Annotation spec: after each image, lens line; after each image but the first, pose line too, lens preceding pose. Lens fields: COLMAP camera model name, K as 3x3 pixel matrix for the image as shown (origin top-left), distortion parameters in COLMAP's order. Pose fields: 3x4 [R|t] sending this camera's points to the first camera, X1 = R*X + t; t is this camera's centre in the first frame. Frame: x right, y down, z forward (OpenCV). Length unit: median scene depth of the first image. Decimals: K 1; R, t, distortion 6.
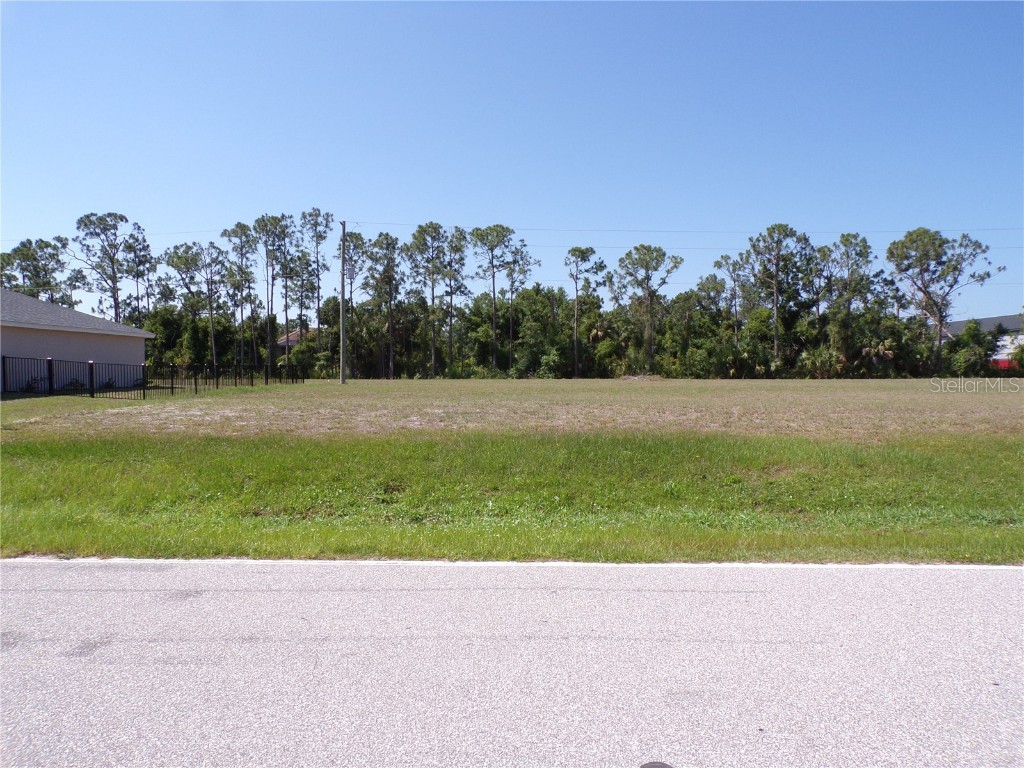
lens RADIAL K [[691.5, 0, 509.8], [0, 691.5, 386.6], [0, 0, 1]] dist [-0.027908, 0.032154]
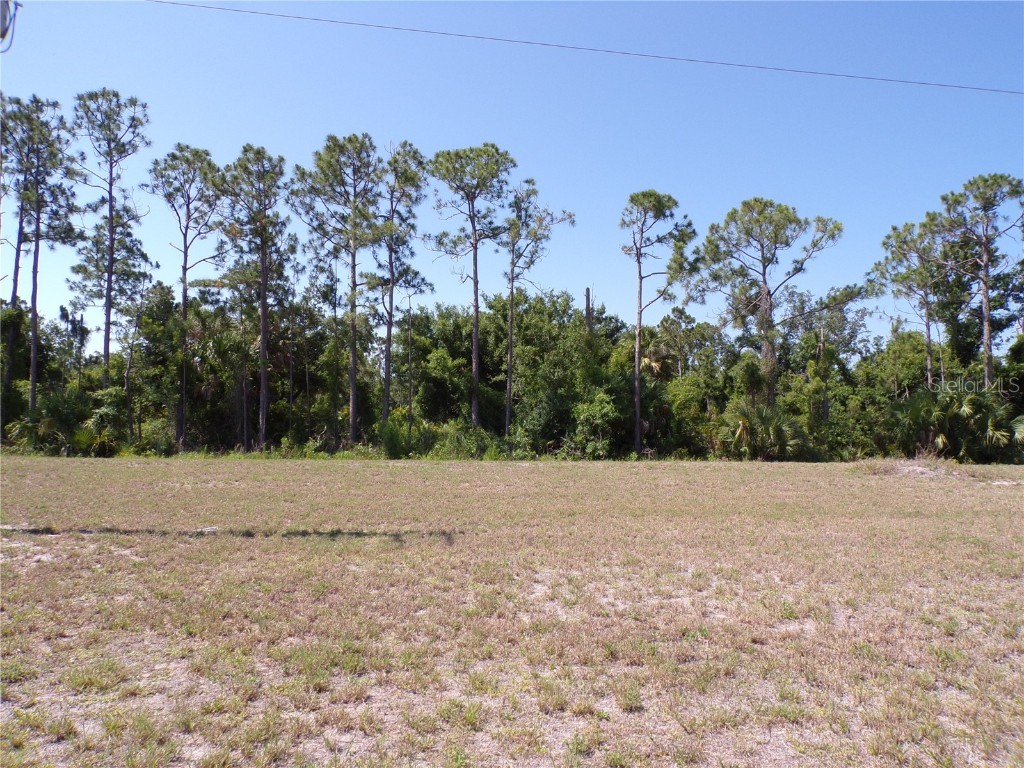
lens RADIAL K [[691.5, 0, 509.8], [0, 691.5, 386.6], [0, 0, 1]] dist [-0.027908, 0.032154]
pose [[0.992053, 0.019461, 0.124306, -0.060064], [-0.011036, 0.997617, -0.068113, -0.022285], [-0.125336, 0.066200, 0.989903, 0.503944]]
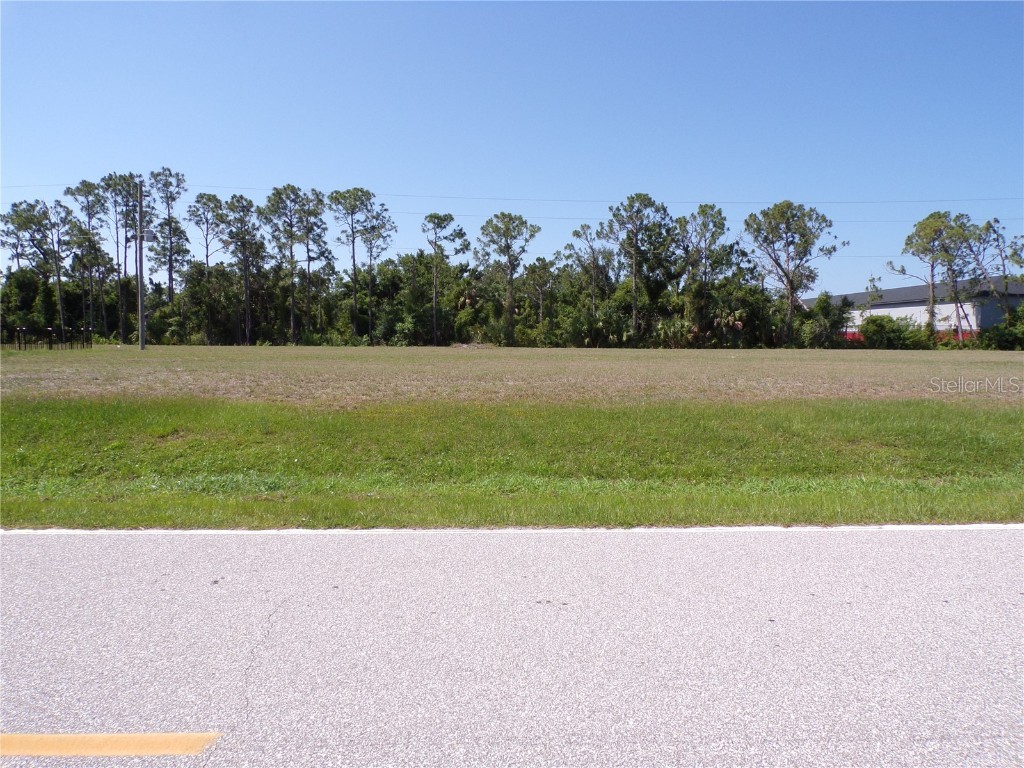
lens RADIAL K [[691.5, 0, 509.8], [0, 691.5, 386.6], [0, 0, 1]] dist [-0.027908, 0.032154]
pose [[0.998002, 0.004219, 0.063046, 0.139742], [-0.007137, 0.998910, 0.046122, -0.000444], [-0.062782, -0.046480, 0.996944, -0.003343]]
